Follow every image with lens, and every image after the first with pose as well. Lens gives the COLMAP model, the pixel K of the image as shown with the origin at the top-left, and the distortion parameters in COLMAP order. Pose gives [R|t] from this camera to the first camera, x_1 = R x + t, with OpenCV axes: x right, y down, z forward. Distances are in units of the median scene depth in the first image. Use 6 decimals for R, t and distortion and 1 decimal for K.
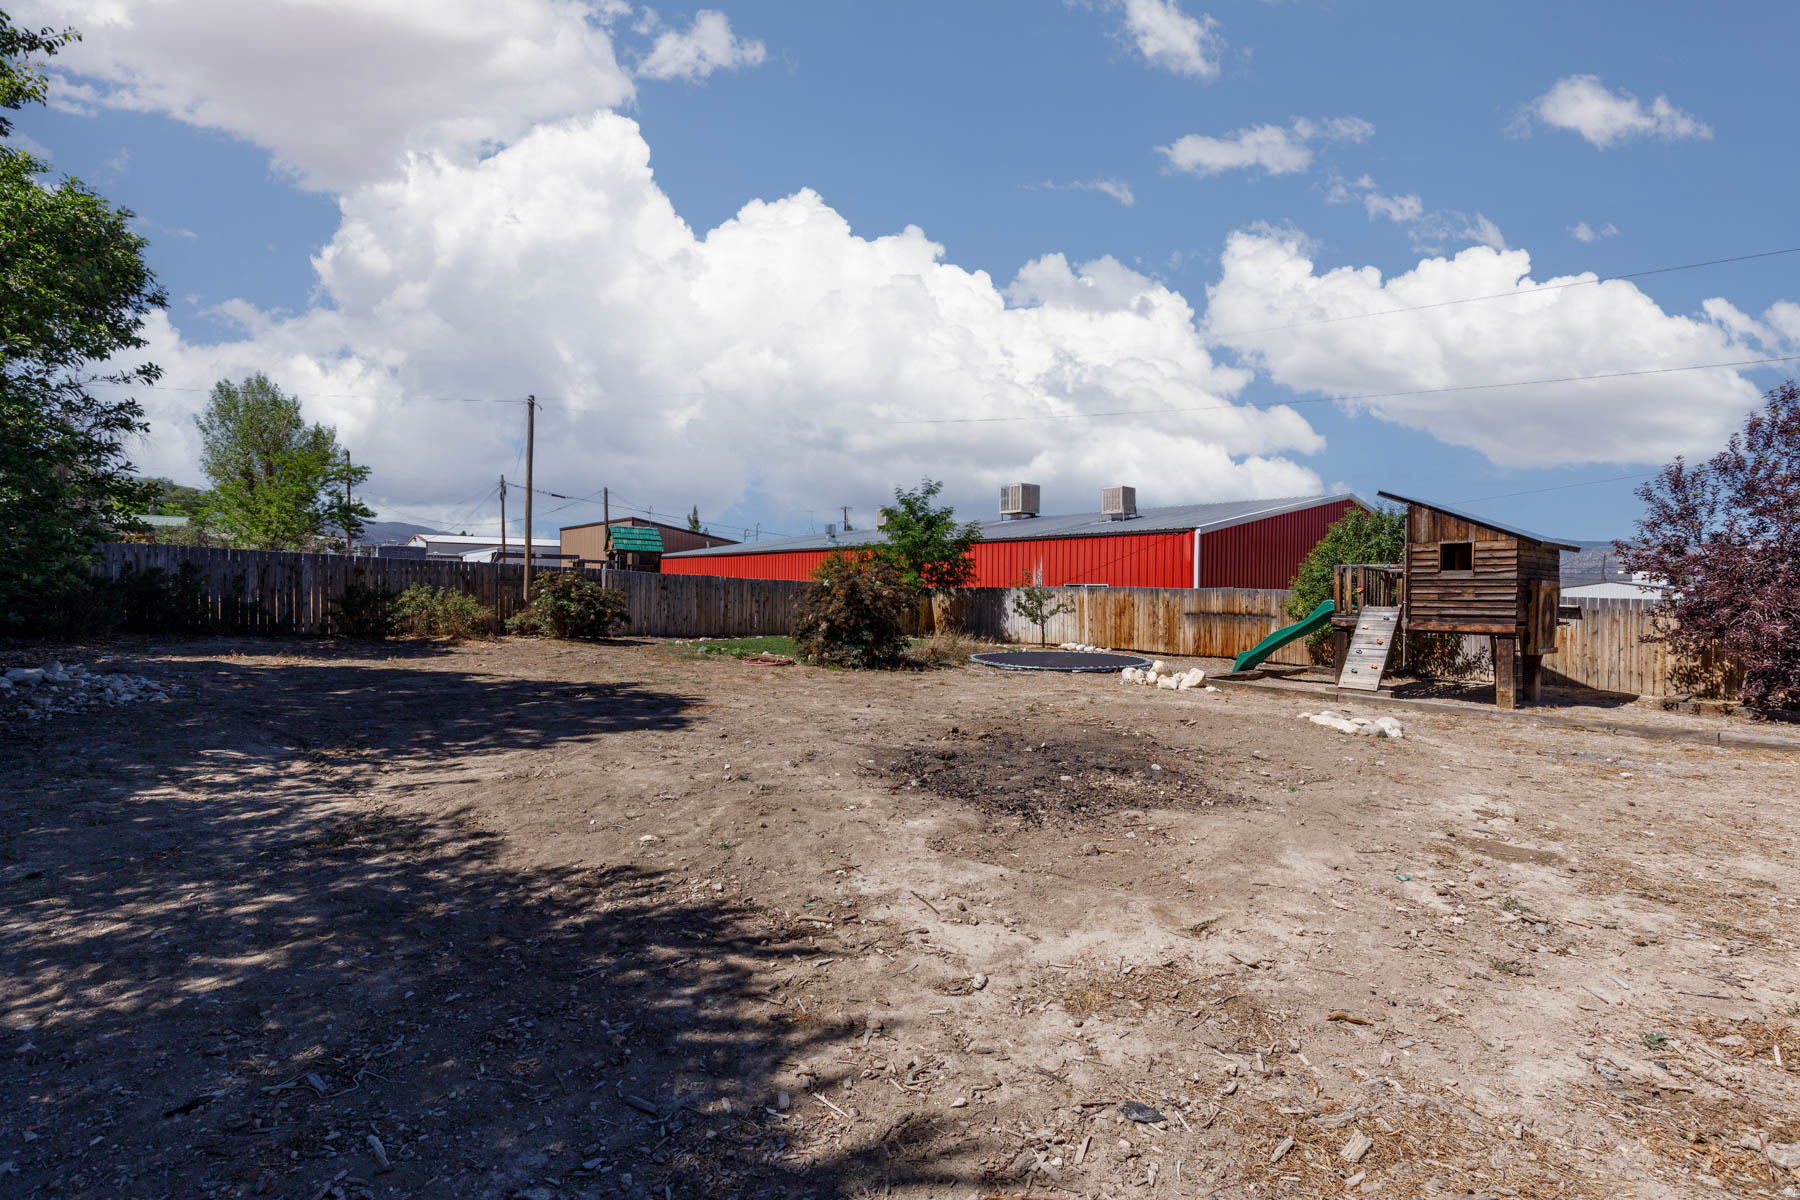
lens RADIAL K [[809.4, 0, 902.0], [0, 809.4, 596.4], [0, 0, 1]] dist [0.004813, 0.000619]
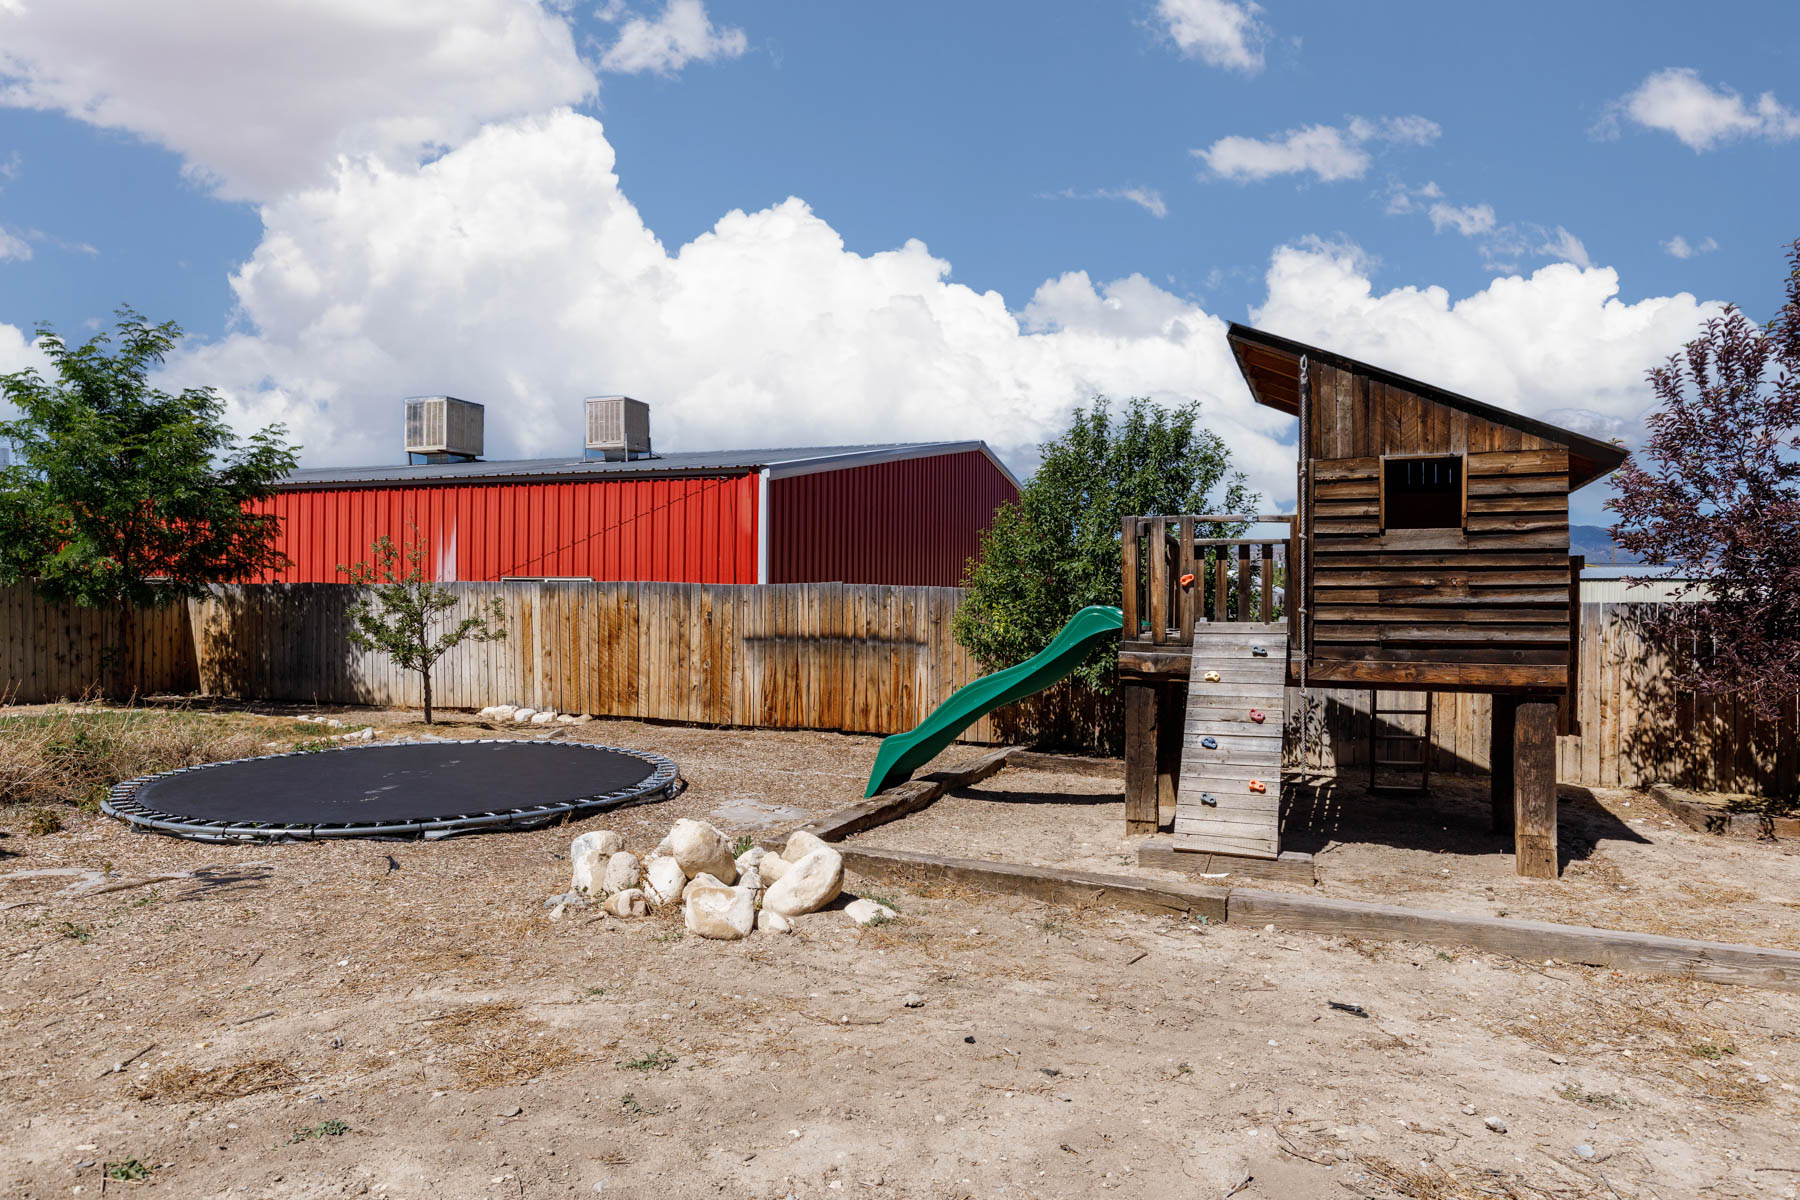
lens RADIAL K [[1182.6, 0, 900.0], [0, 1182.6, 600.0], [0, 0, 1]] dist [0.027389, 0.000807]
pose [[0.886565, -0.001932, 0.462600, 0.114075], [0.004244, 0.999983, -0.003955, 0.002262], [-0.462584, 0.005470, 0.886558, 0.356957]]
